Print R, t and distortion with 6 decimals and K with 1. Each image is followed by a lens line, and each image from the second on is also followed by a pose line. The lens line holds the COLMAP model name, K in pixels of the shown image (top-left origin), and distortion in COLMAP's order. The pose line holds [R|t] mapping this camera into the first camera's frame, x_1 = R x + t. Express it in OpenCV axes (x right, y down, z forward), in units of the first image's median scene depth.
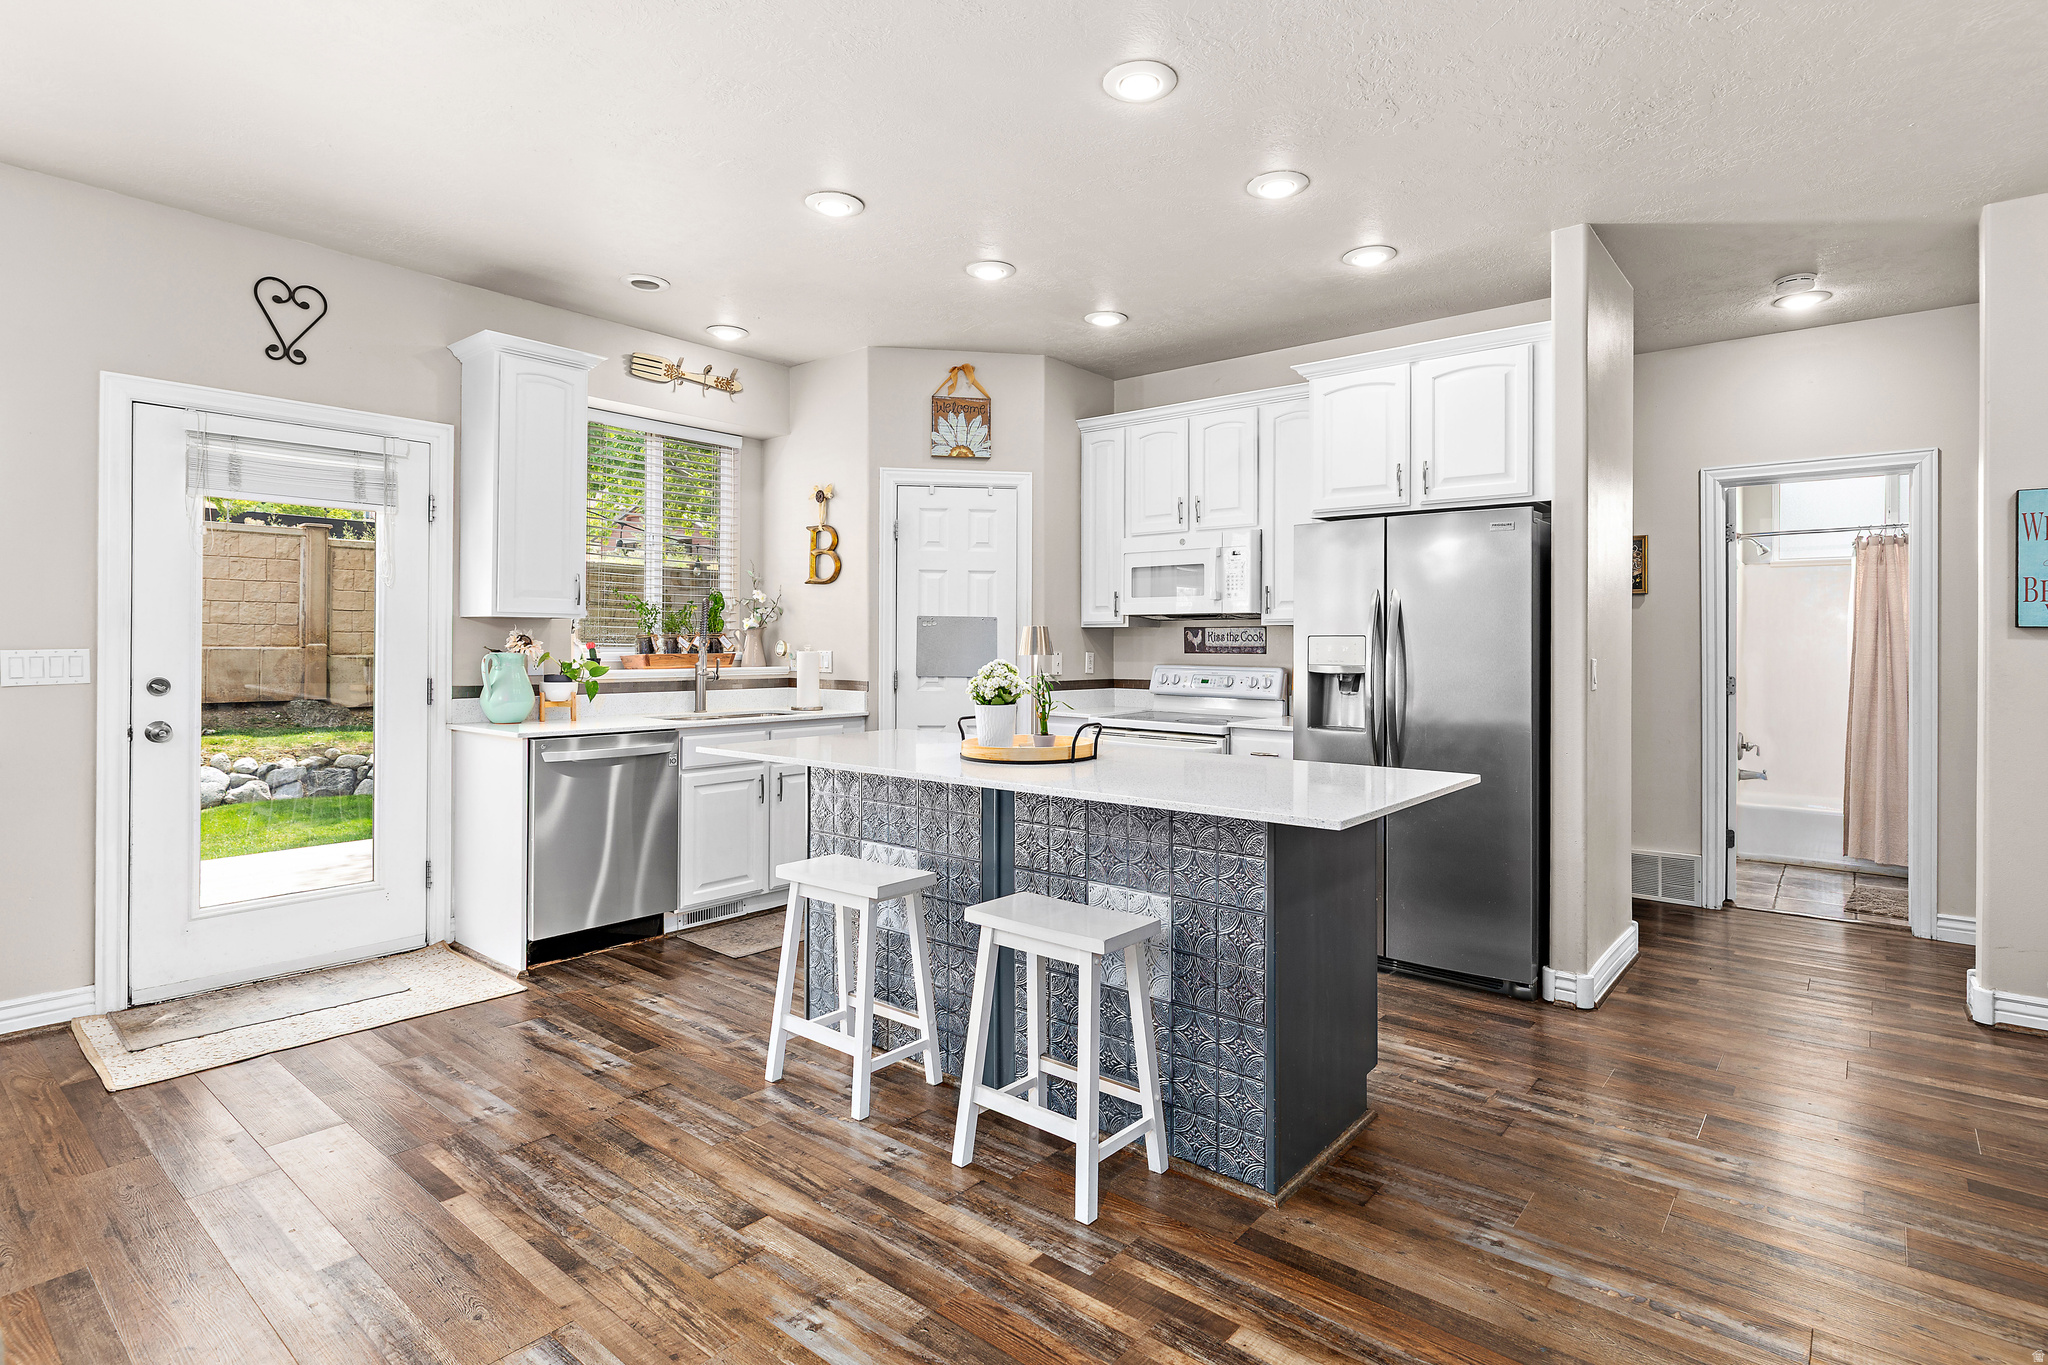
lens RADIAL K [[1036.1, 0, 1072.7], [0, 1036.1, 636.1], [0, 0, 1]] dist [-0.001765, -0.000401]
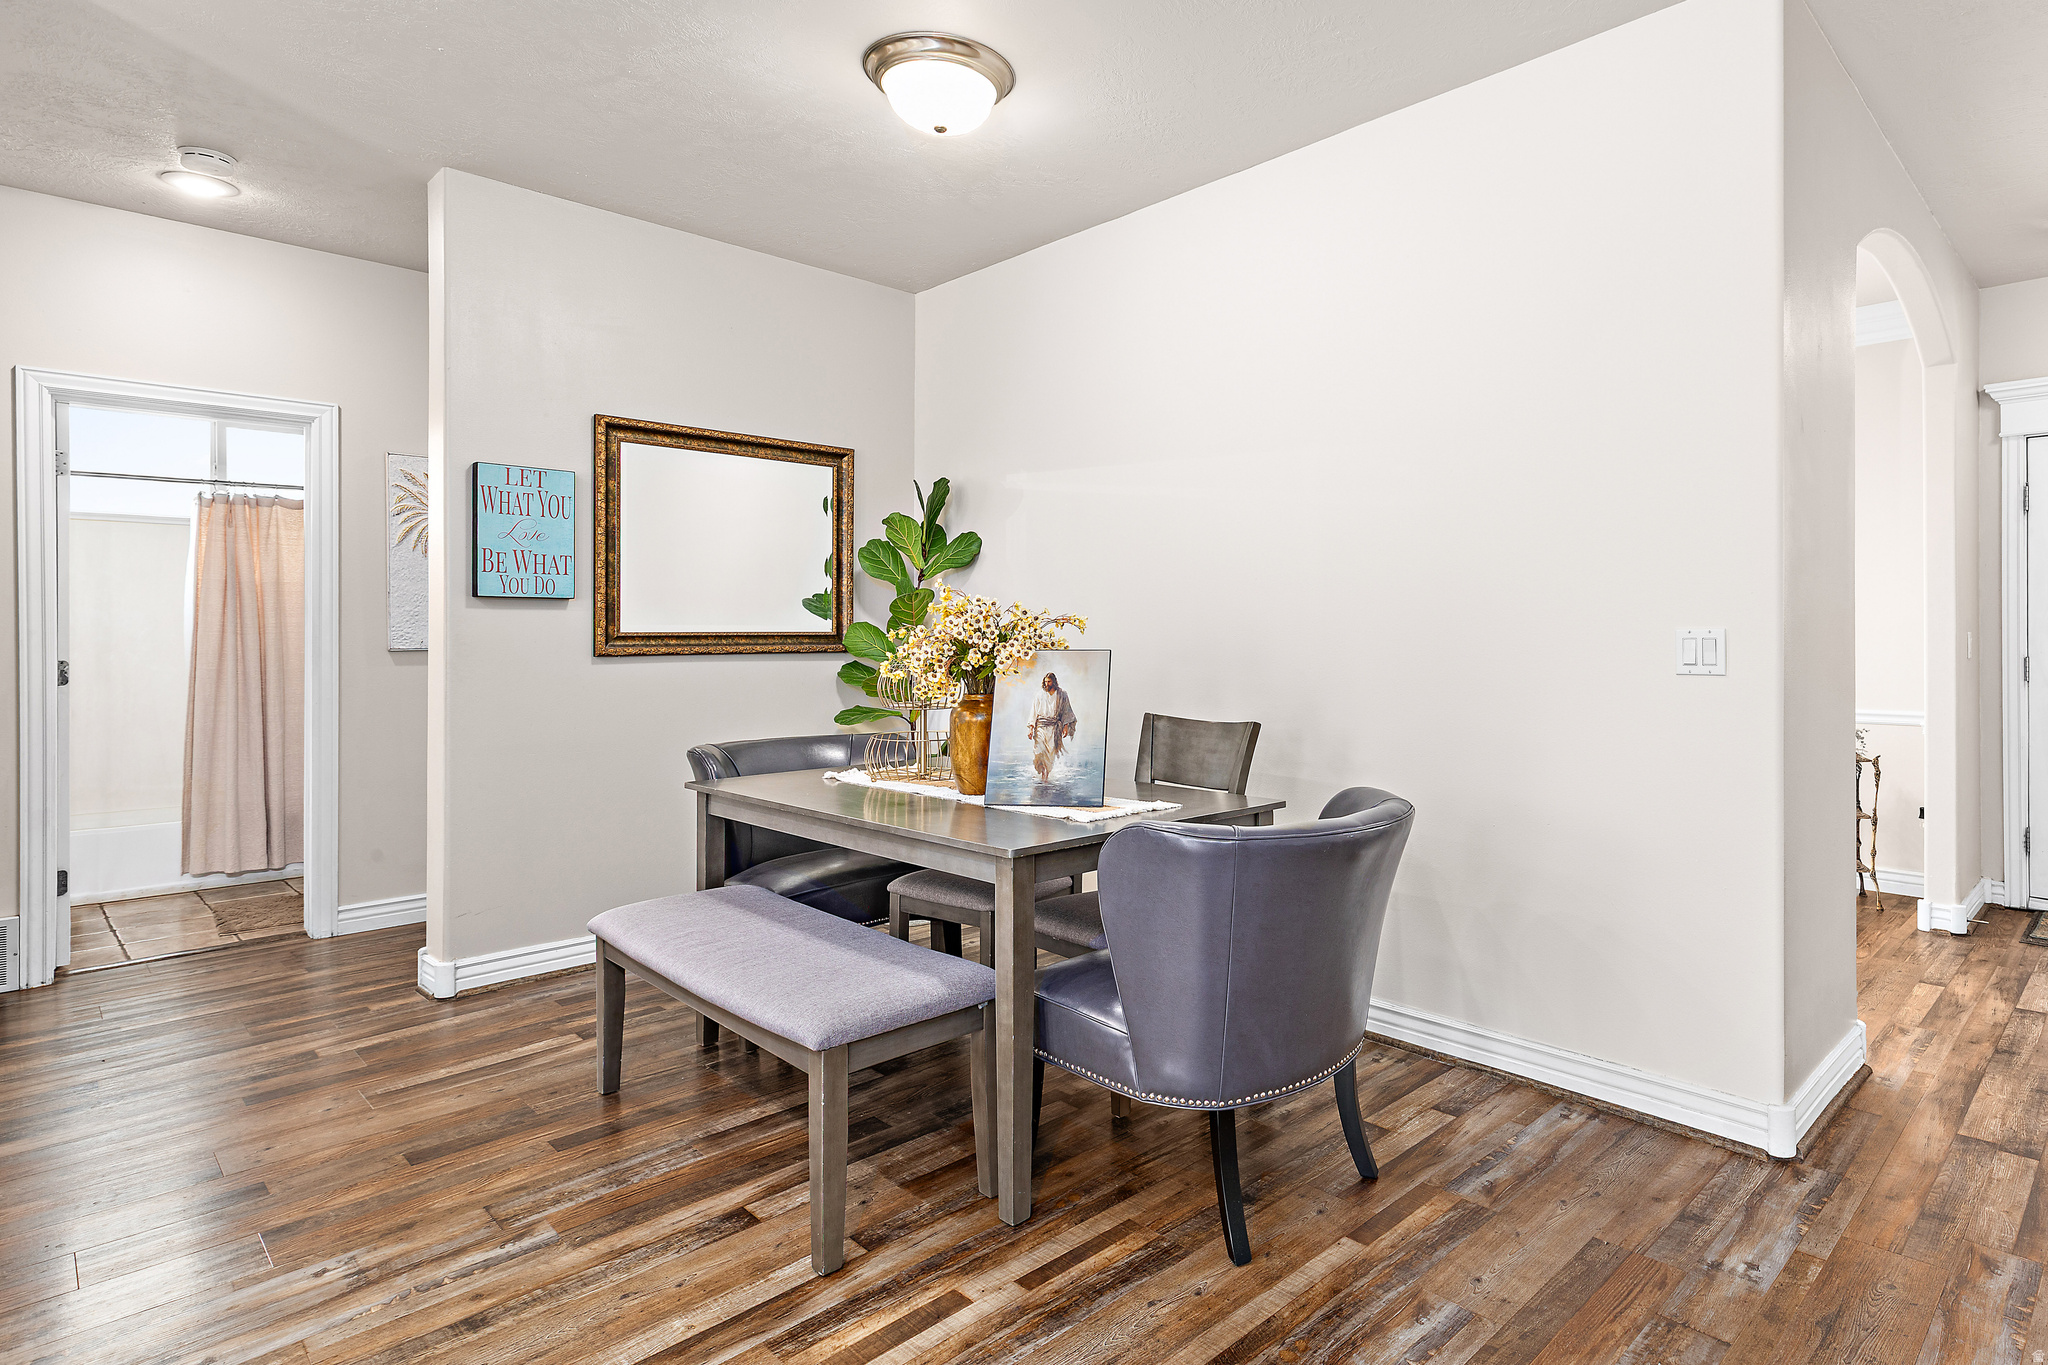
lens RADIAL K [[1088.1, 0, 1147.2], [0, 1088.1, 627.7], [0, 0, 1]] dist [0.017640, 0.000046]
pose [[0.094458, -0.000548, 0.995529, -0.069780], [-0.002342, 0.999997, 0.000772, 0.013805], [-0.995526, -0.002405, 0.094456, 0.167808]]
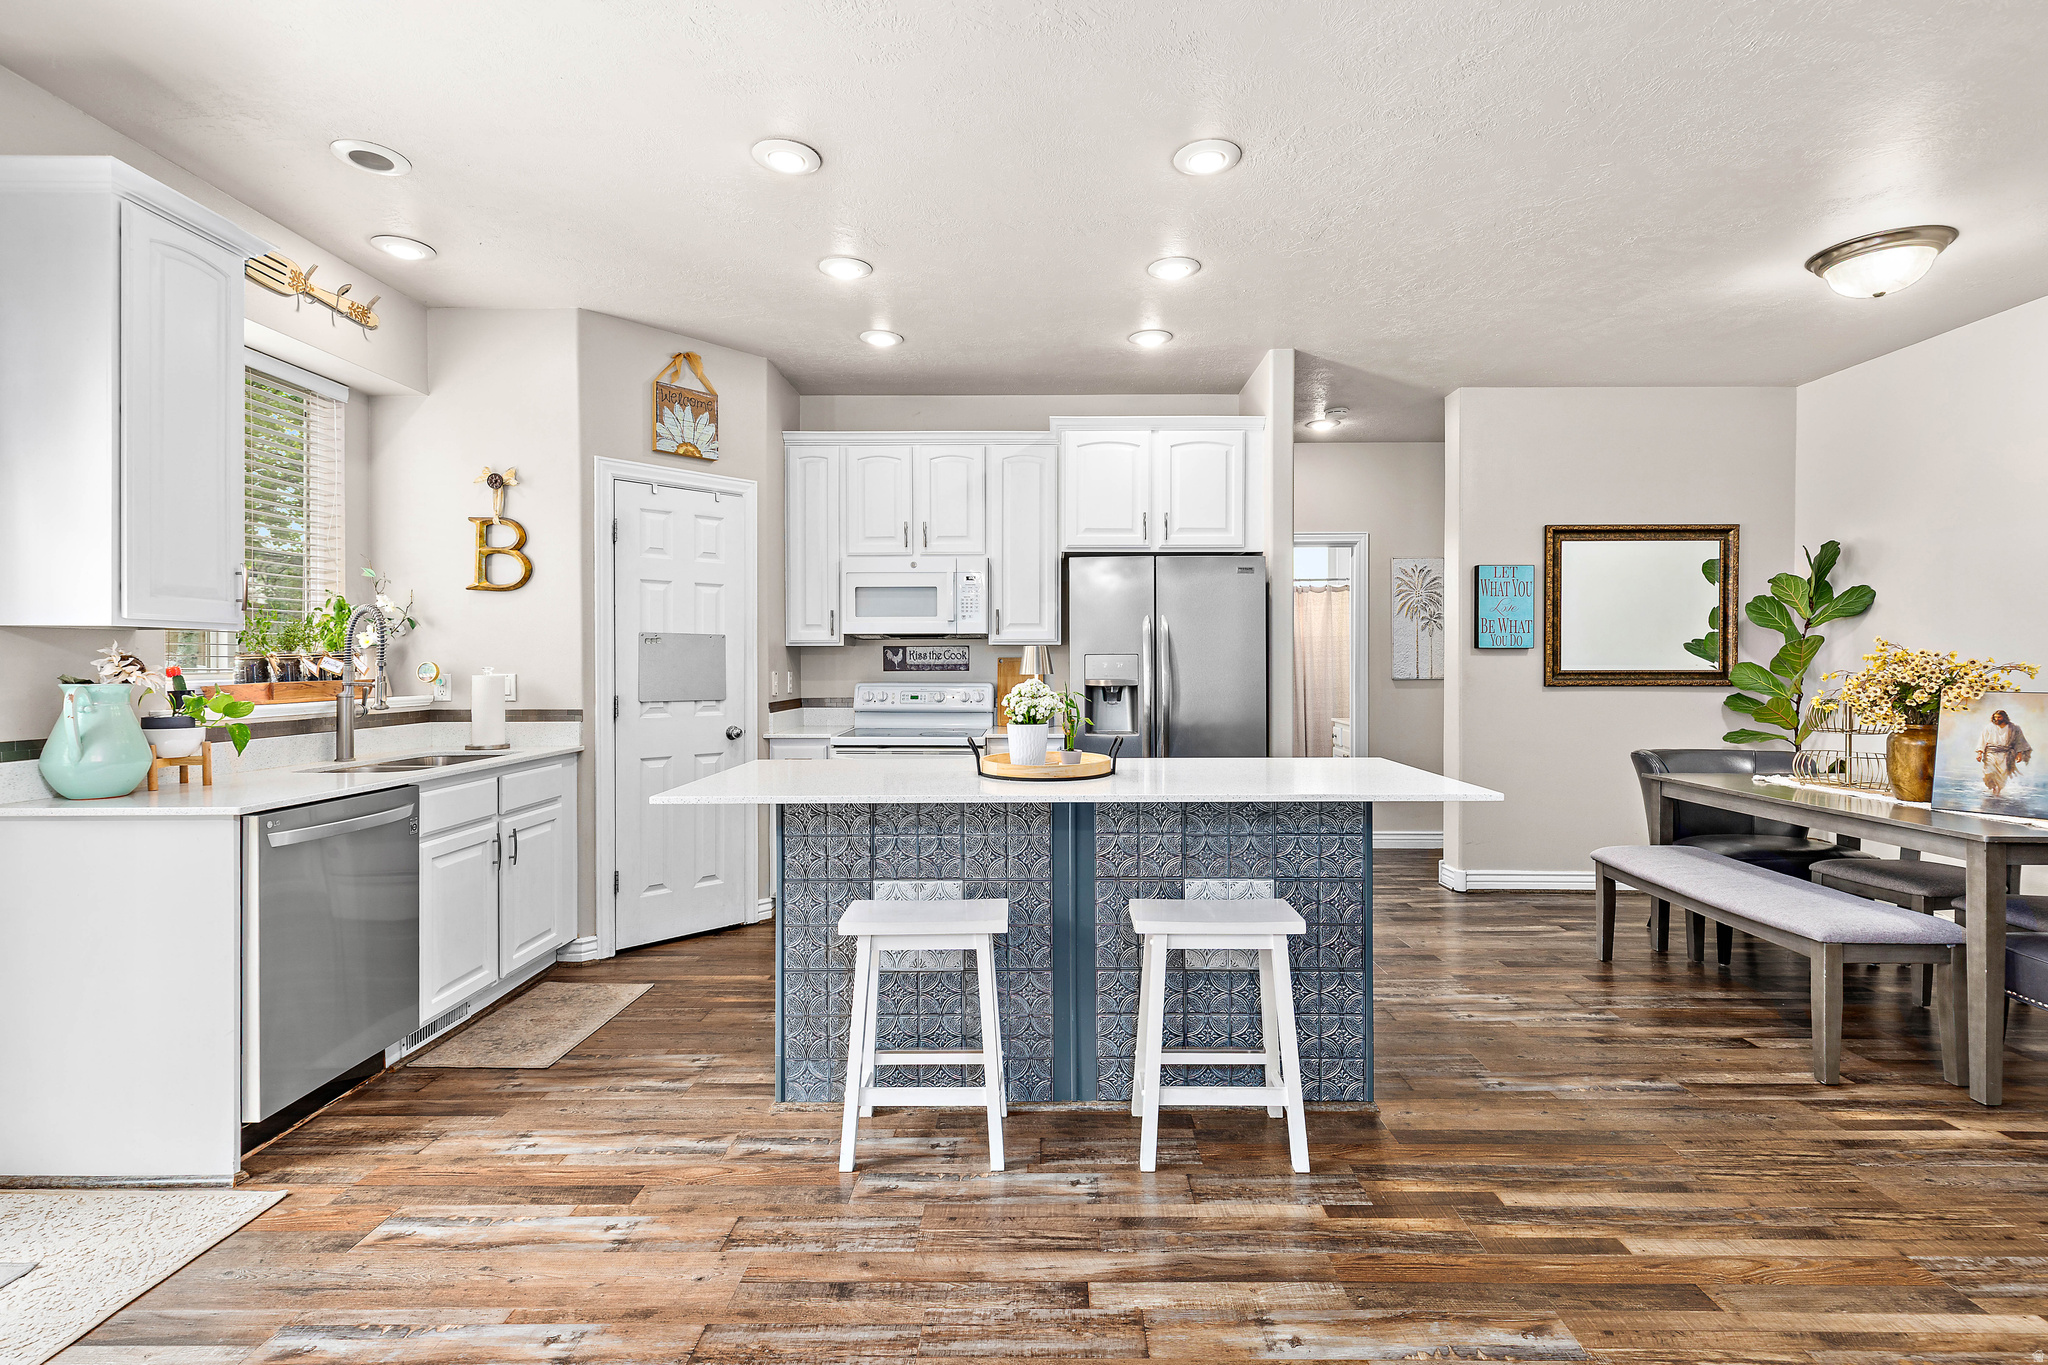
lens RADIAL K [[955.6, 0, 1030.2], [0, 955.6, 662.8], [0, 0, 1]] dist [0.007737, -0.000651]
pose [[0.780151, -0.007793, 0.625542, -0.421098], [0.001676, 0.999945, 0.010367, -0.001761], [-0.625588, -0.007039, 0.780121, 0.178470]]
